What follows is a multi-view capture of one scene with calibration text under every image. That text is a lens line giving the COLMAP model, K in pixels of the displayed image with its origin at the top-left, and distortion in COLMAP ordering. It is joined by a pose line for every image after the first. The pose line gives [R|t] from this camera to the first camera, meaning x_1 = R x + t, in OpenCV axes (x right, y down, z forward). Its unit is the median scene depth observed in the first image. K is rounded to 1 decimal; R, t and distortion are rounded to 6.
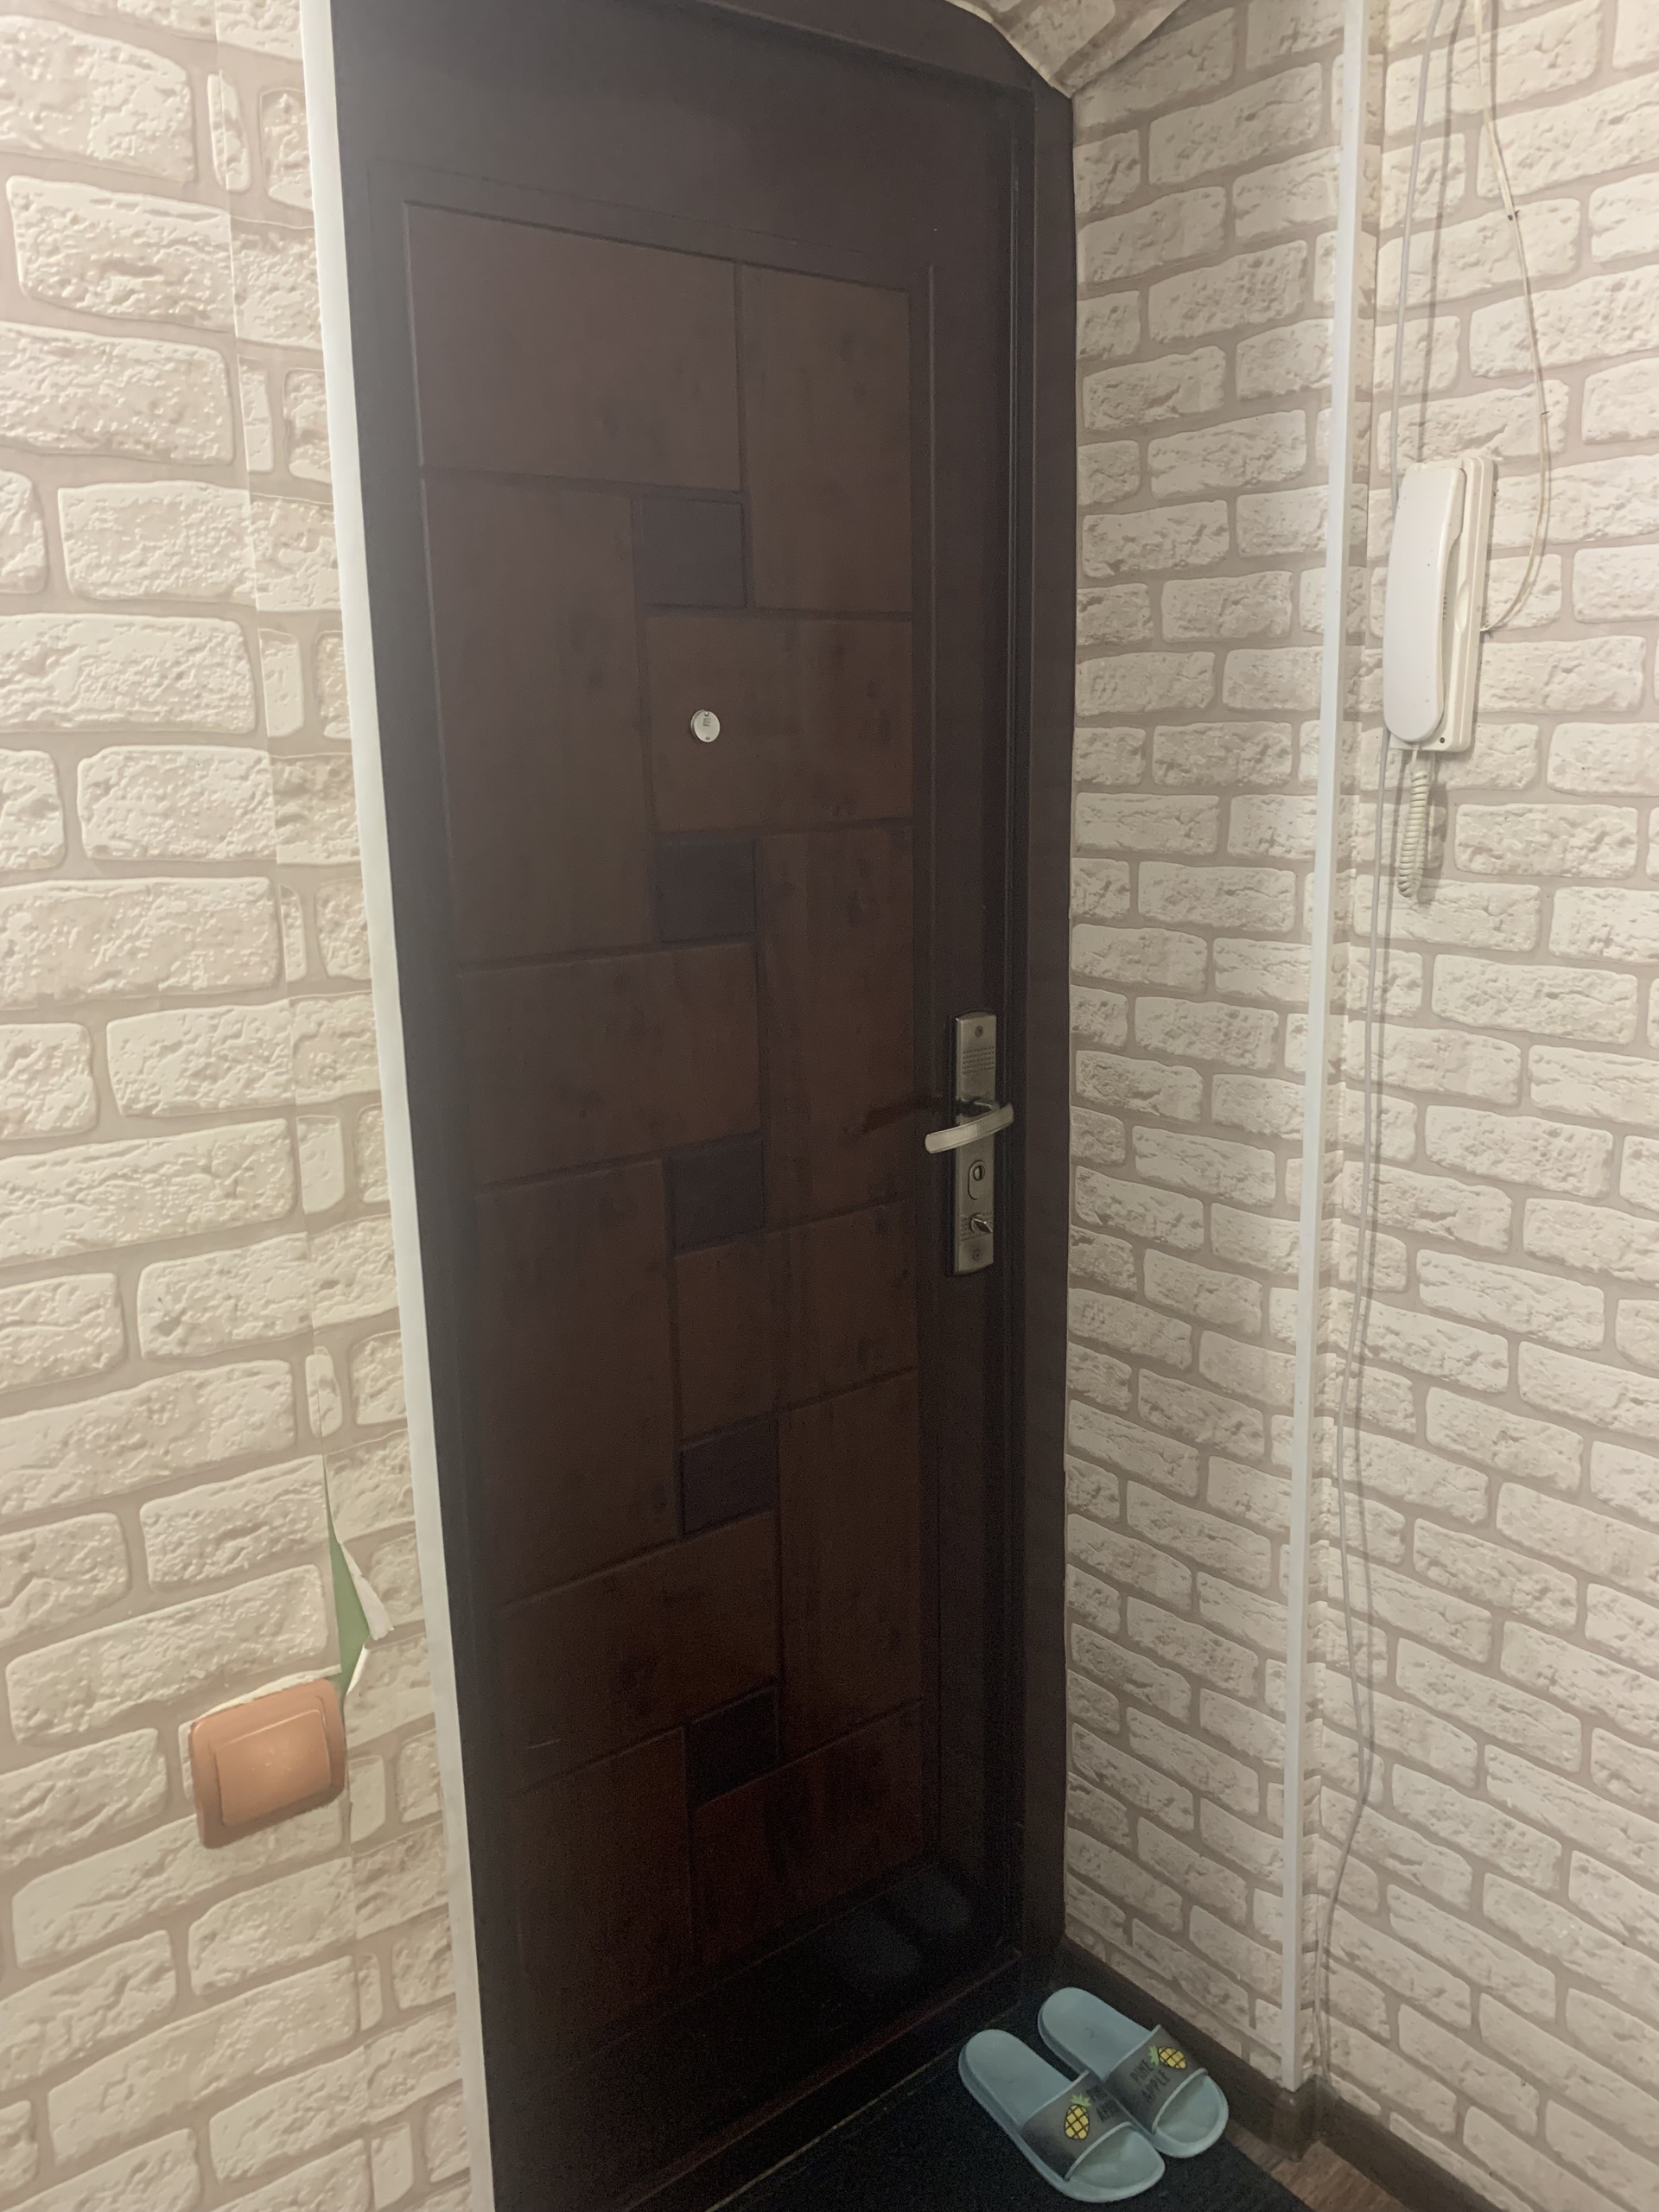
lens RADIAL K [[1712.5, 0, 829.5], [0, 1712.5, 1106.0], [0, 0, 1]] dist [0.018717, -0.001699]
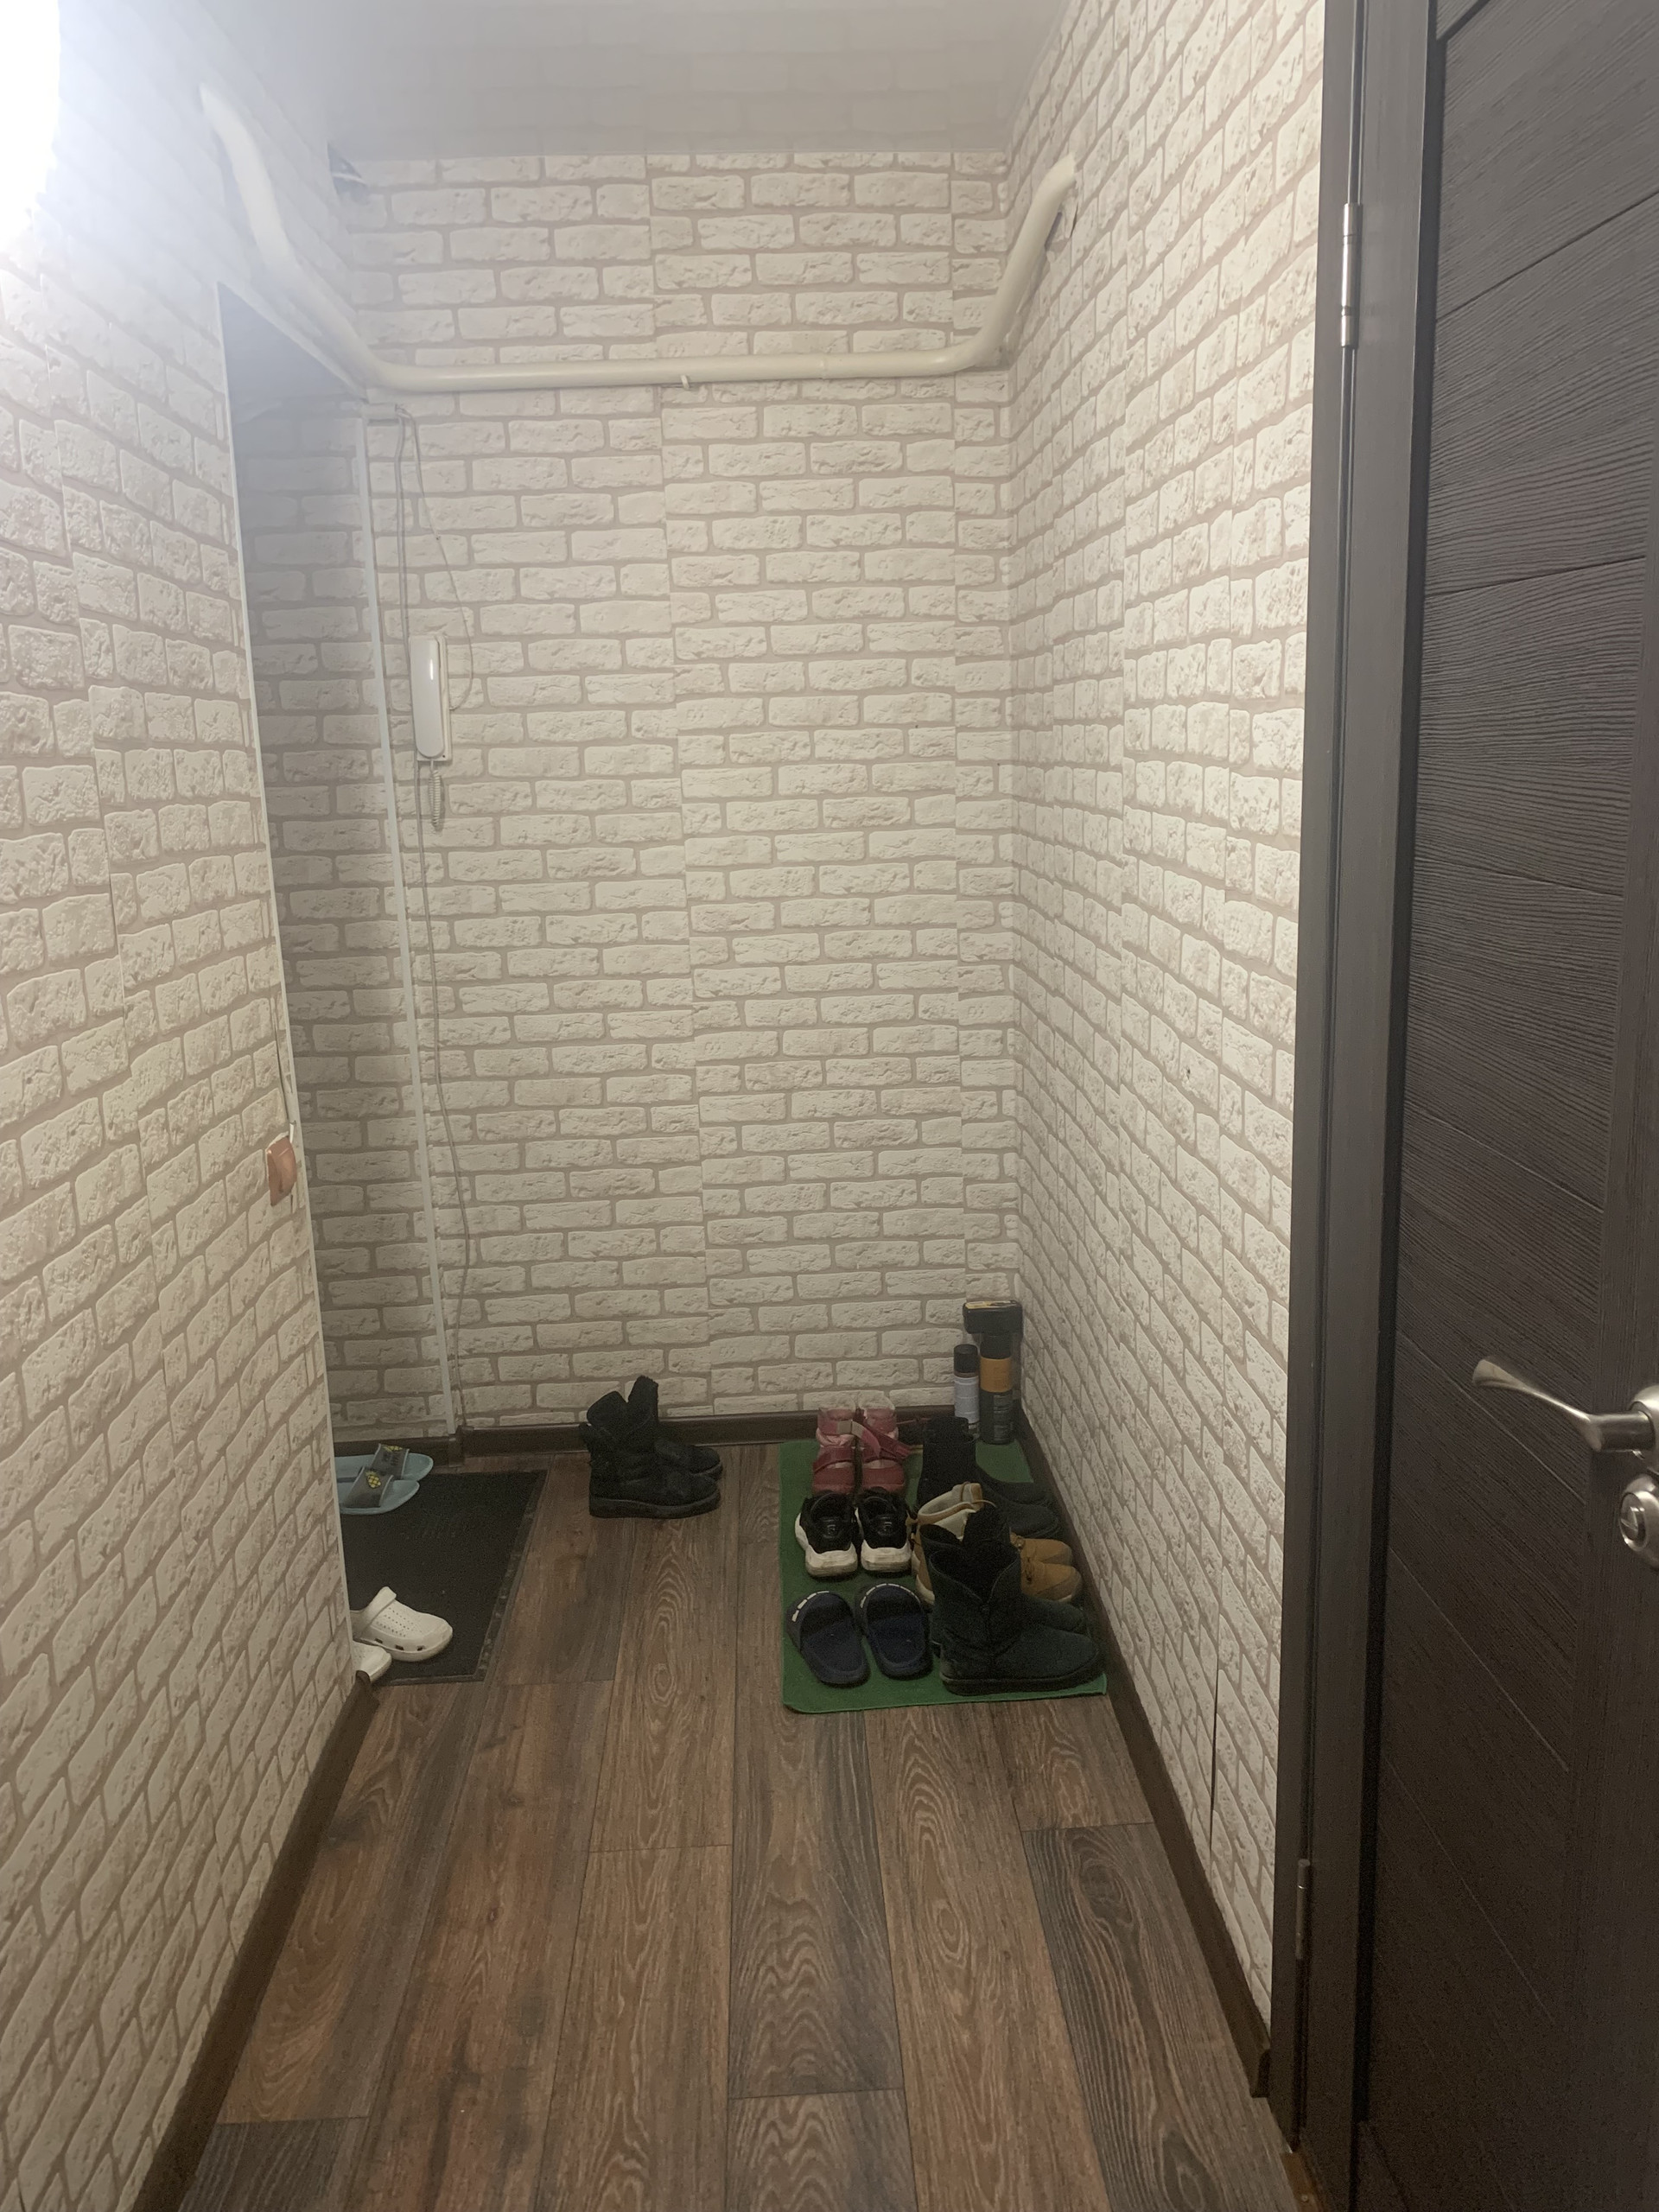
lens RADIAL K [[1670.1, 0, 829.5], [0, 1670.1, 1106.0], [0, 0, 1]] dist [0.018113, -0.007981]
pose [[0.594665, -0.169776, 0.785843, -1.096331], [0.193017, 0.979010, 0.065448, 0.184664], [-0.780460, 0.112762, 0.614953, -0.676418]]
